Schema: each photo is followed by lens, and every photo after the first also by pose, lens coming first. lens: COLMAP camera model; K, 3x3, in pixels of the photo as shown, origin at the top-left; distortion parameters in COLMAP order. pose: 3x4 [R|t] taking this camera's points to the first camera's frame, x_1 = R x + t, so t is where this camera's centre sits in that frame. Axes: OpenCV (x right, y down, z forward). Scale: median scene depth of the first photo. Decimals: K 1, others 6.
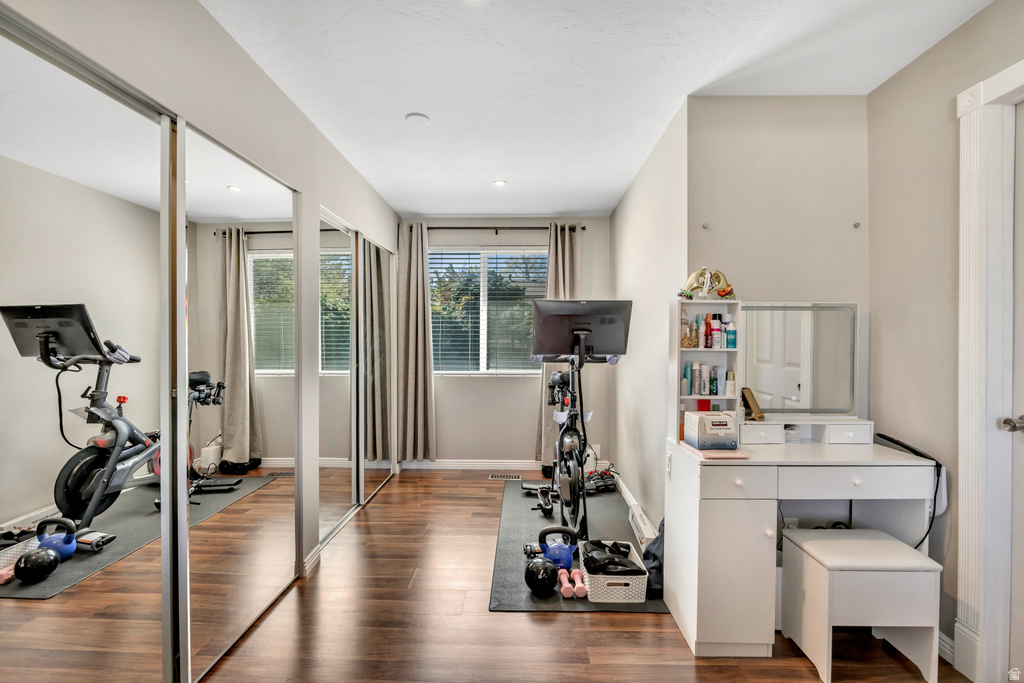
lens RADIAL K [[446.7, 0, 510.6], [0, 446.7, 337.4], [0, 0, 1]] dist [-0.017194, 0.000170]
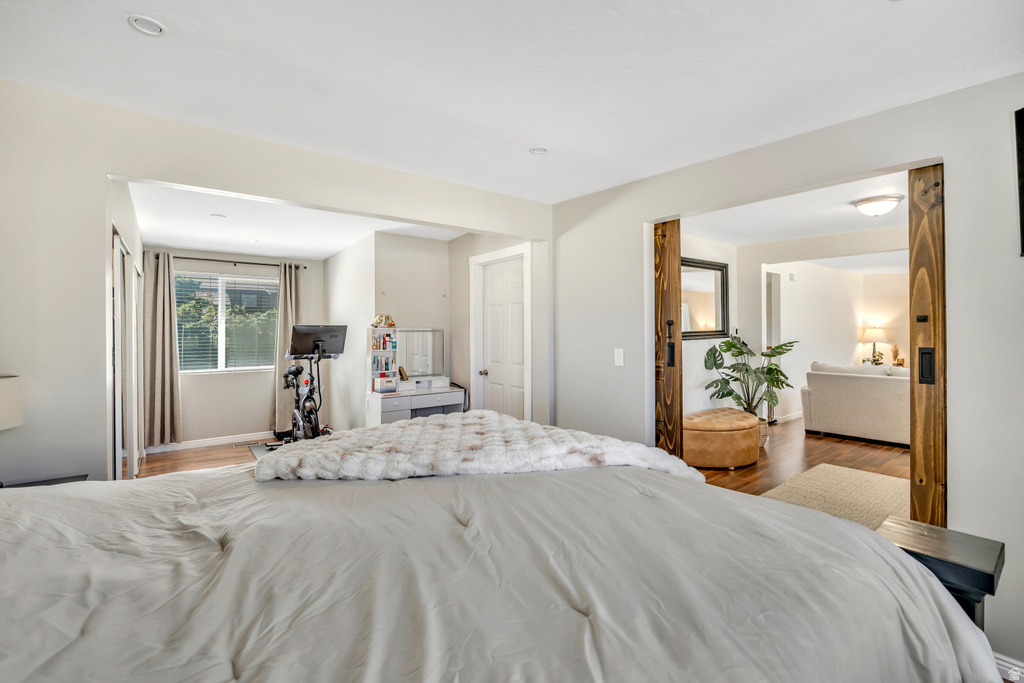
lens RADIAL K [[453.5, 0, 508.2], [0, 453.5, 328.7], [0, 0, 1]] dist [-0.013999, 0.000148]
pose [[0.783007, -0.003096, 0.622005, -0.463624], [0.006700, 0.999972, -0.003457, -0.065443], [-0.621976, 0.006874, 0.783006, -1.117984]]
